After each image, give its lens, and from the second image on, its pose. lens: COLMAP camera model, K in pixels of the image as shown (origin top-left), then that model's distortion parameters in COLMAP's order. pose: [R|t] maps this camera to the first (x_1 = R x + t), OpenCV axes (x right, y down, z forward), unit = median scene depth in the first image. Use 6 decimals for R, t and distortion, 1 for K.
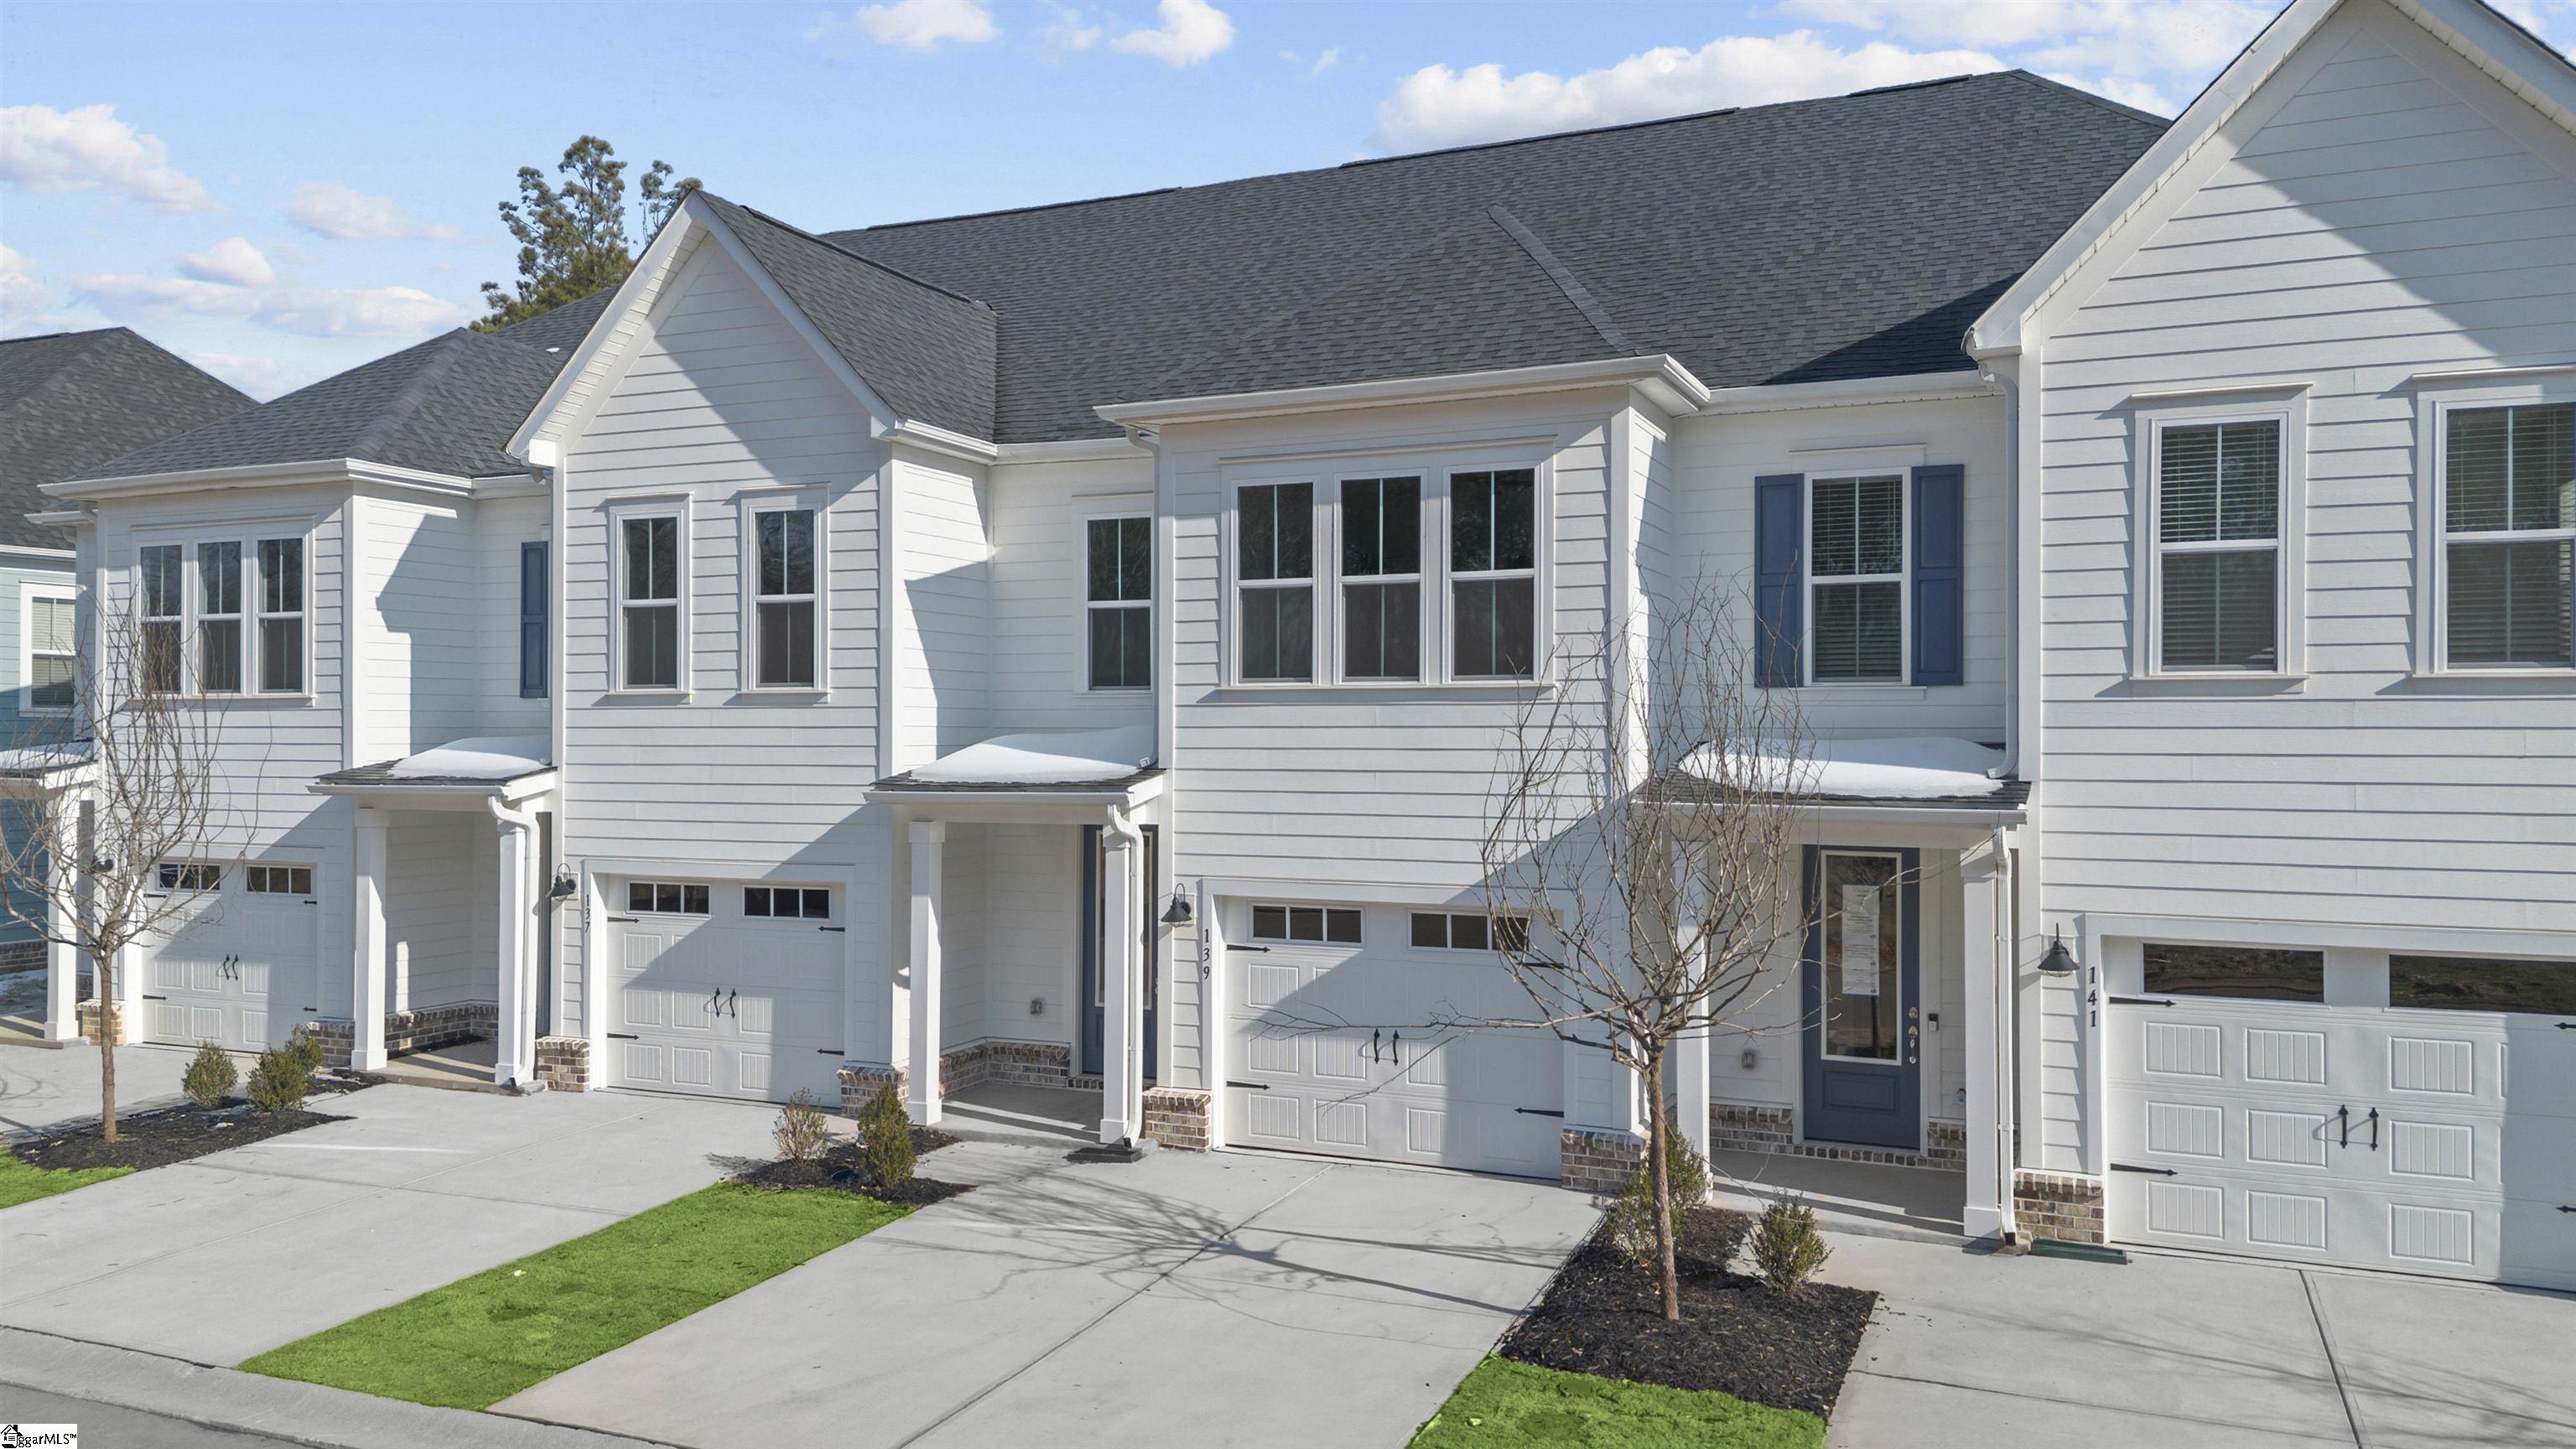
lens RADIAL K [[1866.7, 0, 1280.6], [0, 1866.7, 725.9], [0, 0, 1]] dist [0.051568, -0.027755]
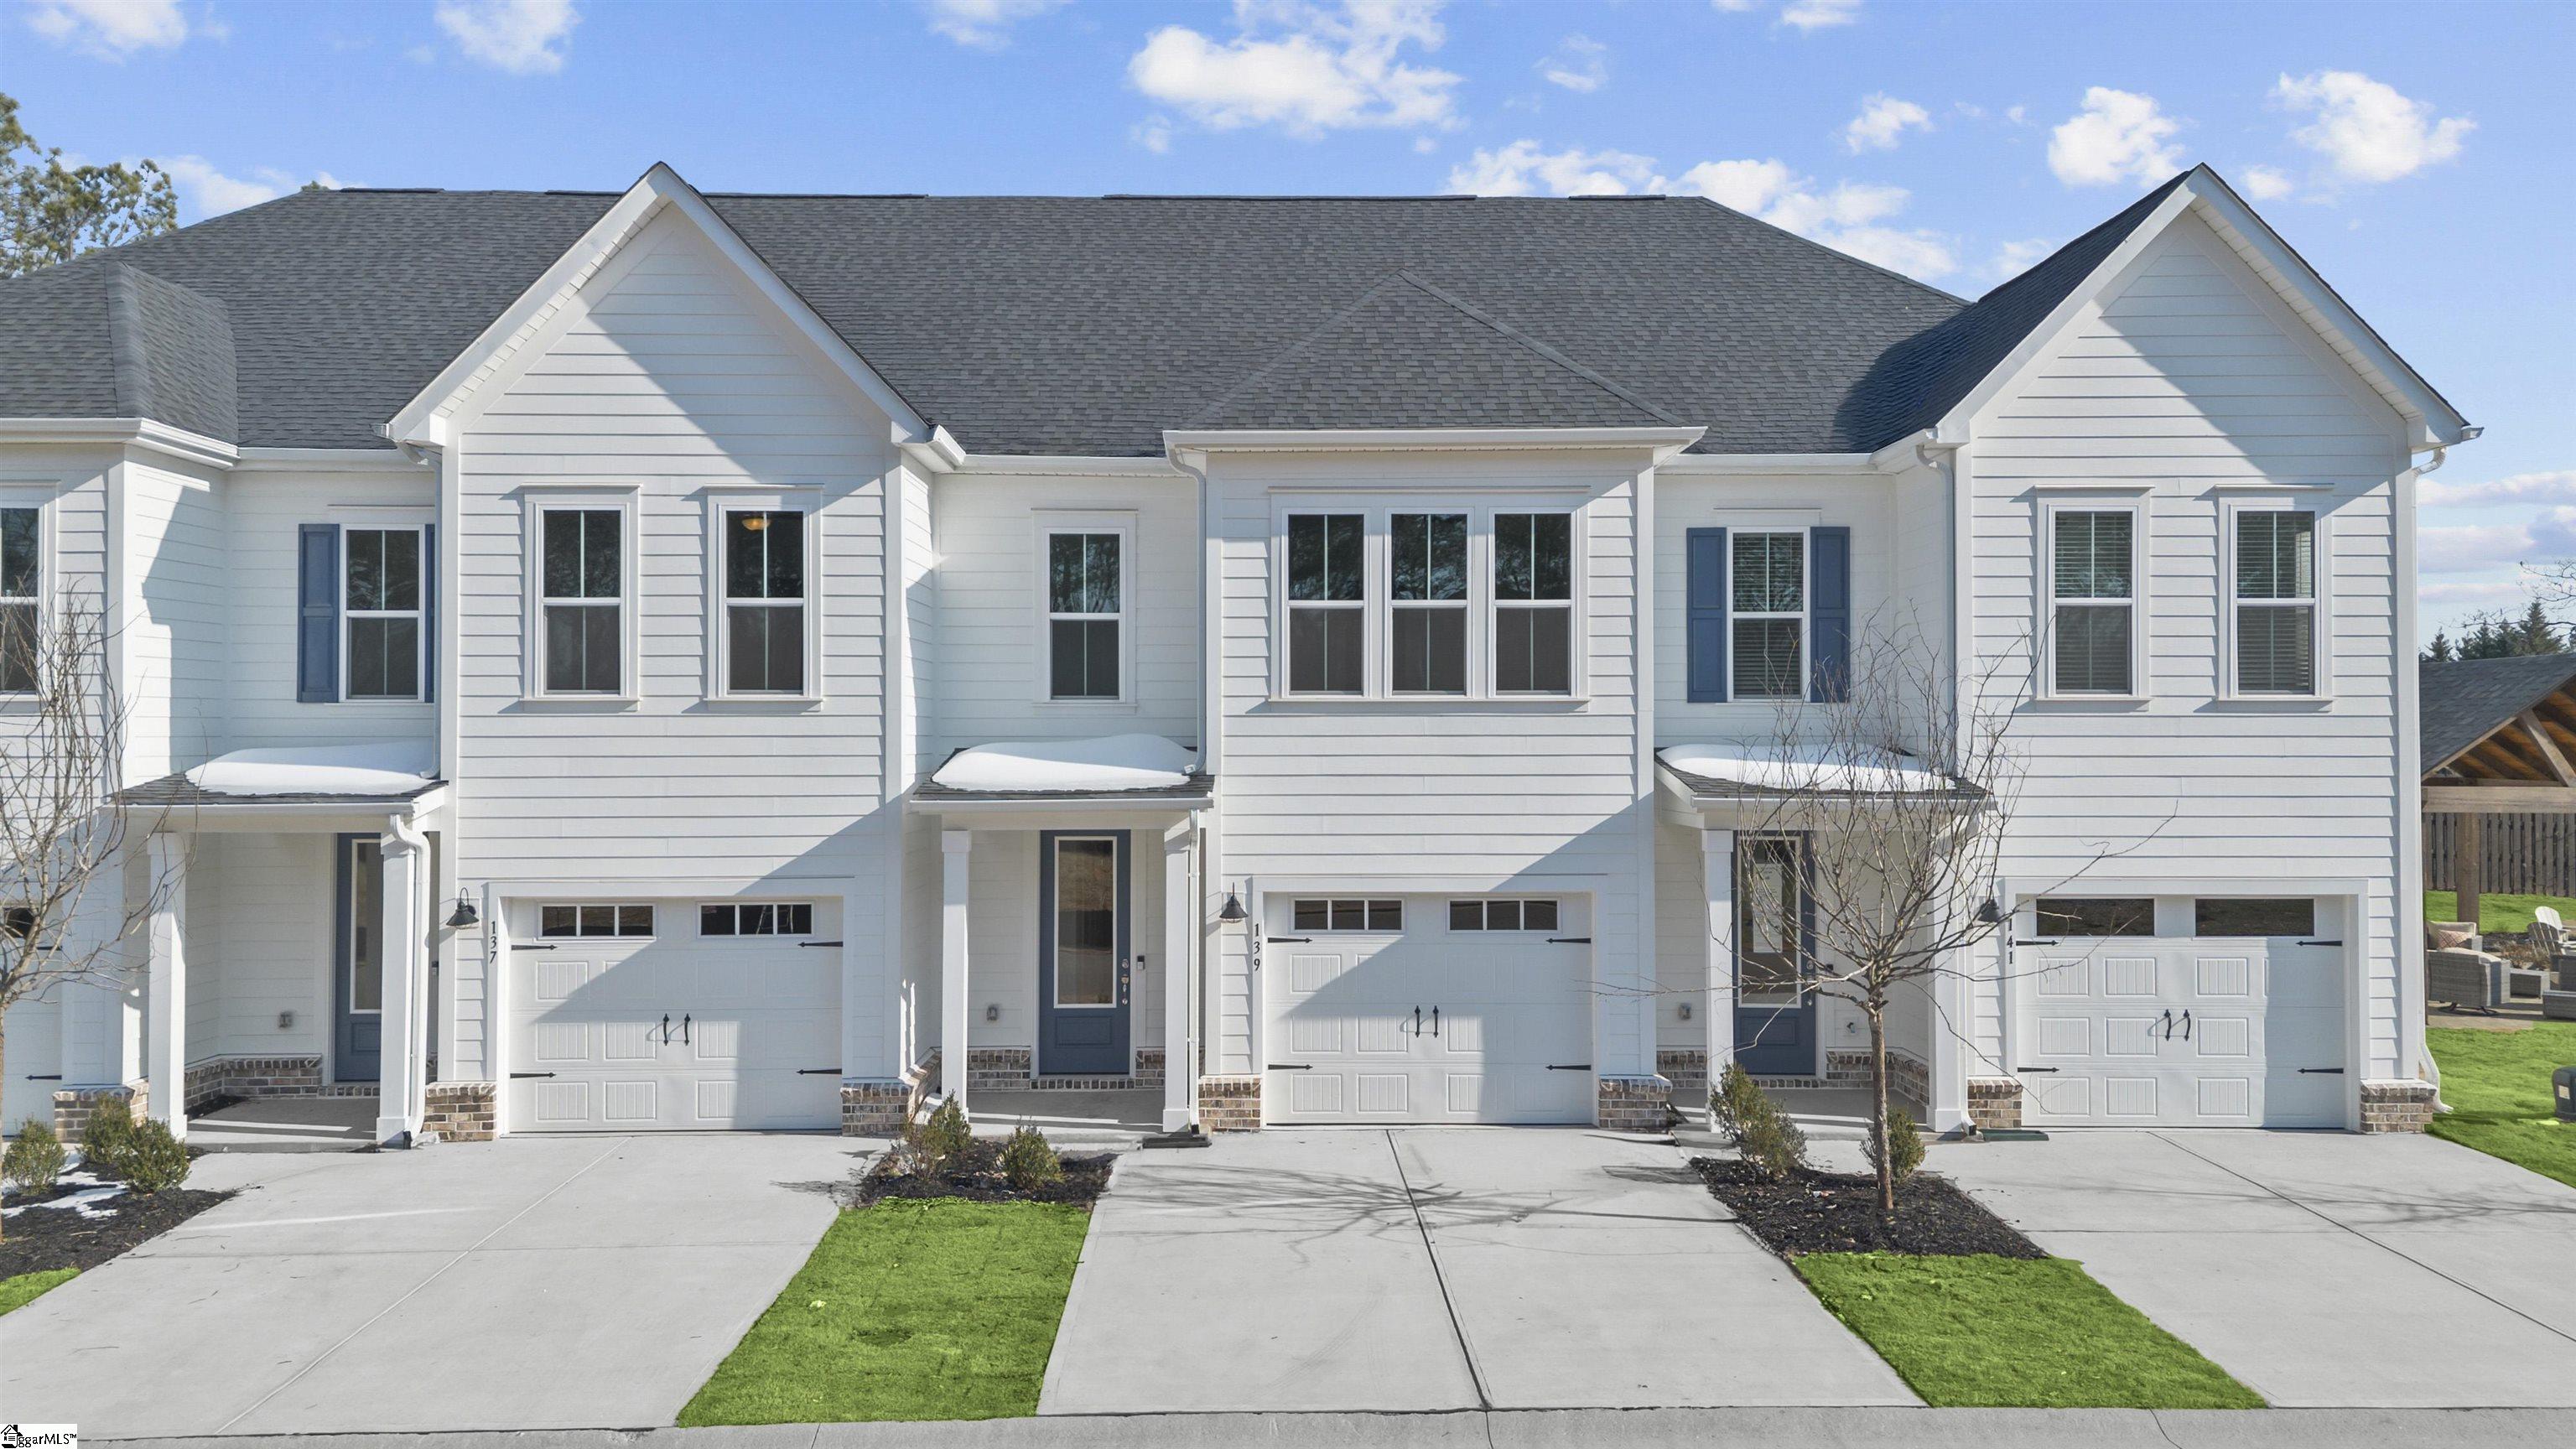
lens RADIAL K [[1866.7, 0, 1283.0], [0, 1866.7, 716.0], [0, 0, 1]] dist [0.051568, -0.027755]
pose [[0.906027, 0.002736, 0.423211, -0.500906], [-0.000045, 0.999980, -0.006370, -0.004164], [-0.423220, 0.005752, 0.906009, 0.021066]]
